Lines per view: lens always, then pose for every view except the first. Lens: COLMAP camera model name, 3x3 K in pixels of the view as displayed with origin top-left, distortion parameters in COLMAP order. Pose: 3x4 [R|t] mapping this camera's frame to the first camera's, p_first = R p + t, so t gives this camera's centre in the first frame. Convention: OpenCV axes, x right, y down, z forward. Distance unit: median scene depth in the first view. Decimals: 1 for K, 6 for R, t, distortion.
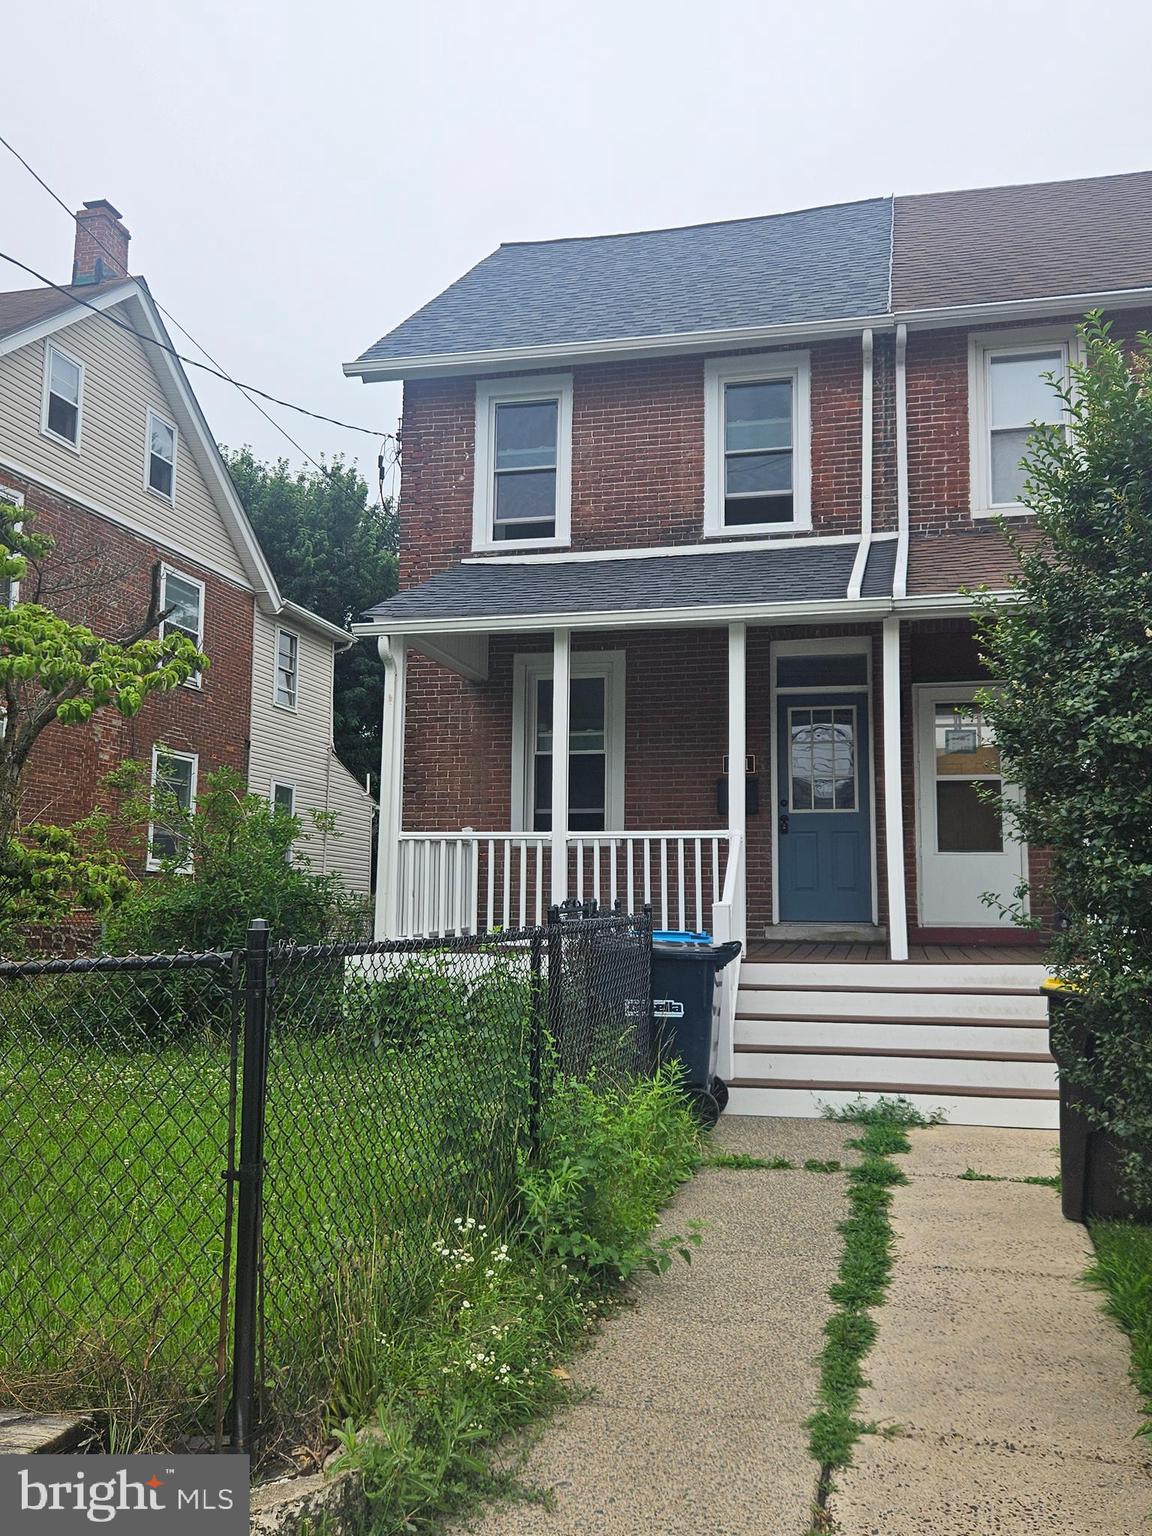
lens RADIAL K [[1328.9, 0, 576.9], [0, 1328.9, 762.8], [0, 0, 1]] dist [0.100457, -0.149349]
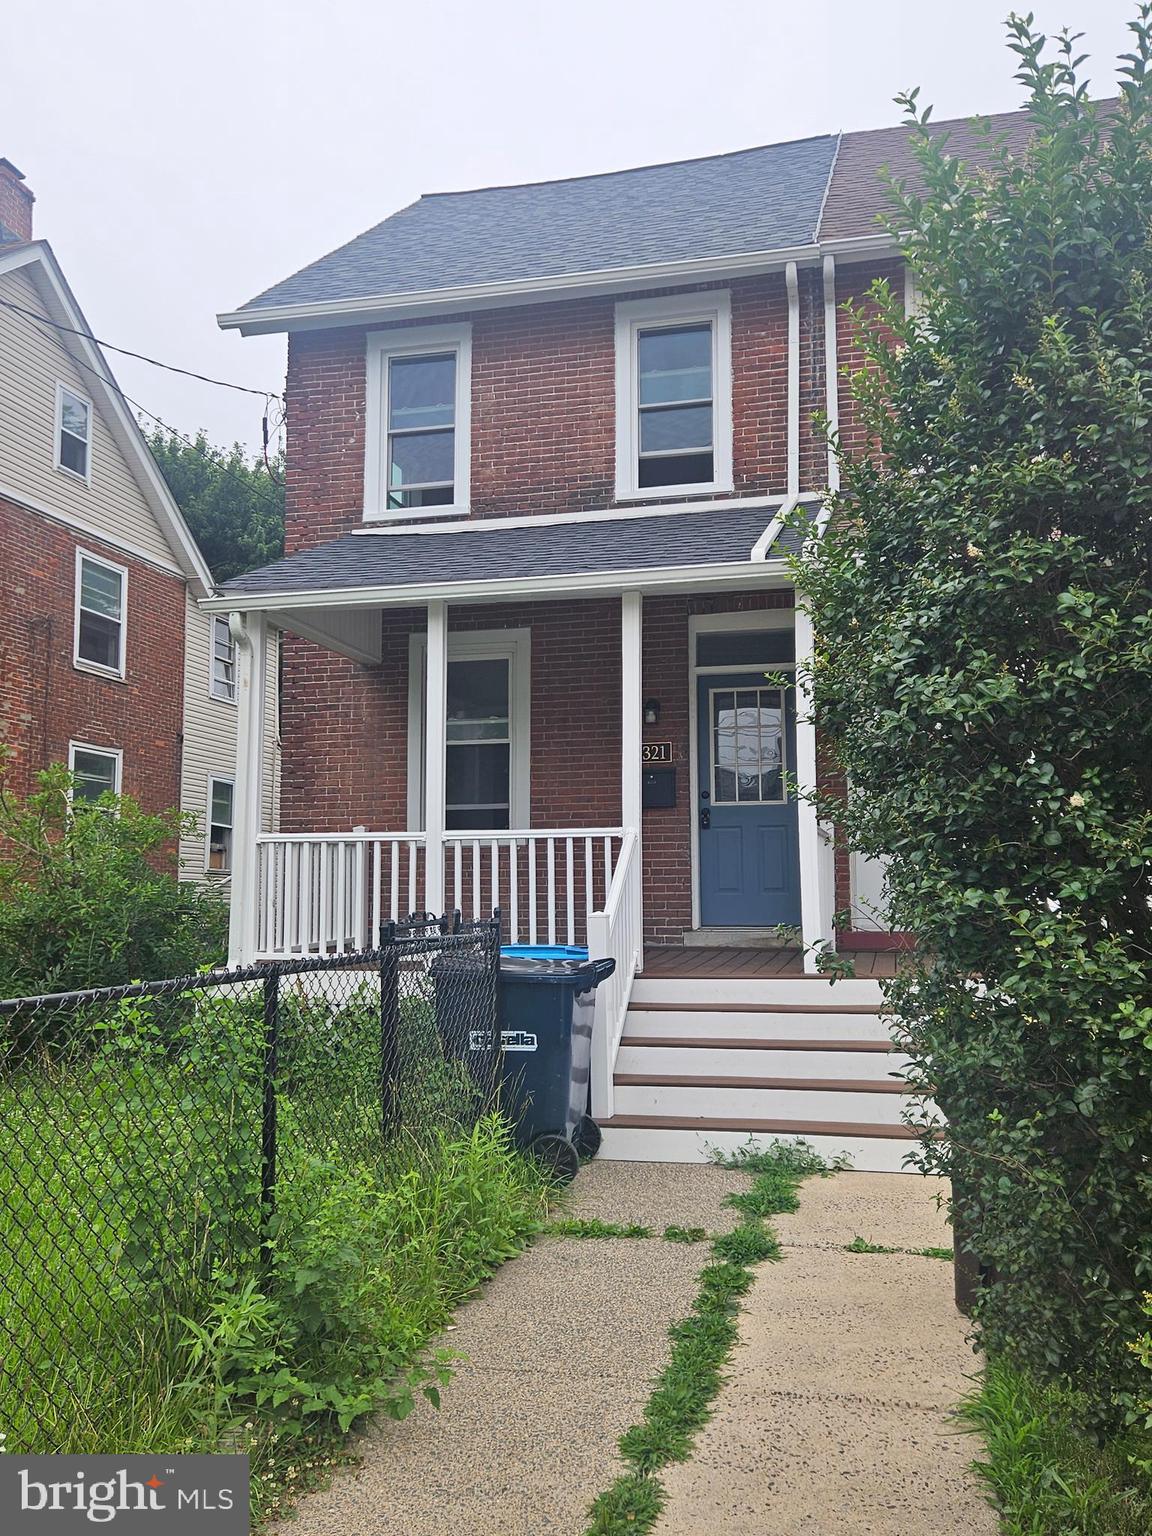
lens RADIAL K [[1309.4, 0, 573.5], [0, 1309.4, 772.9], [0, 0, 1]] dist [0.100500, -0.132072]
pose [[0.999825, -0.012958, -0.013495, 0.078001], [0.013154, 0.999808, 0.014554, 0.001158], [0.013304, -0.014729, 0.999803, 0.110816]]
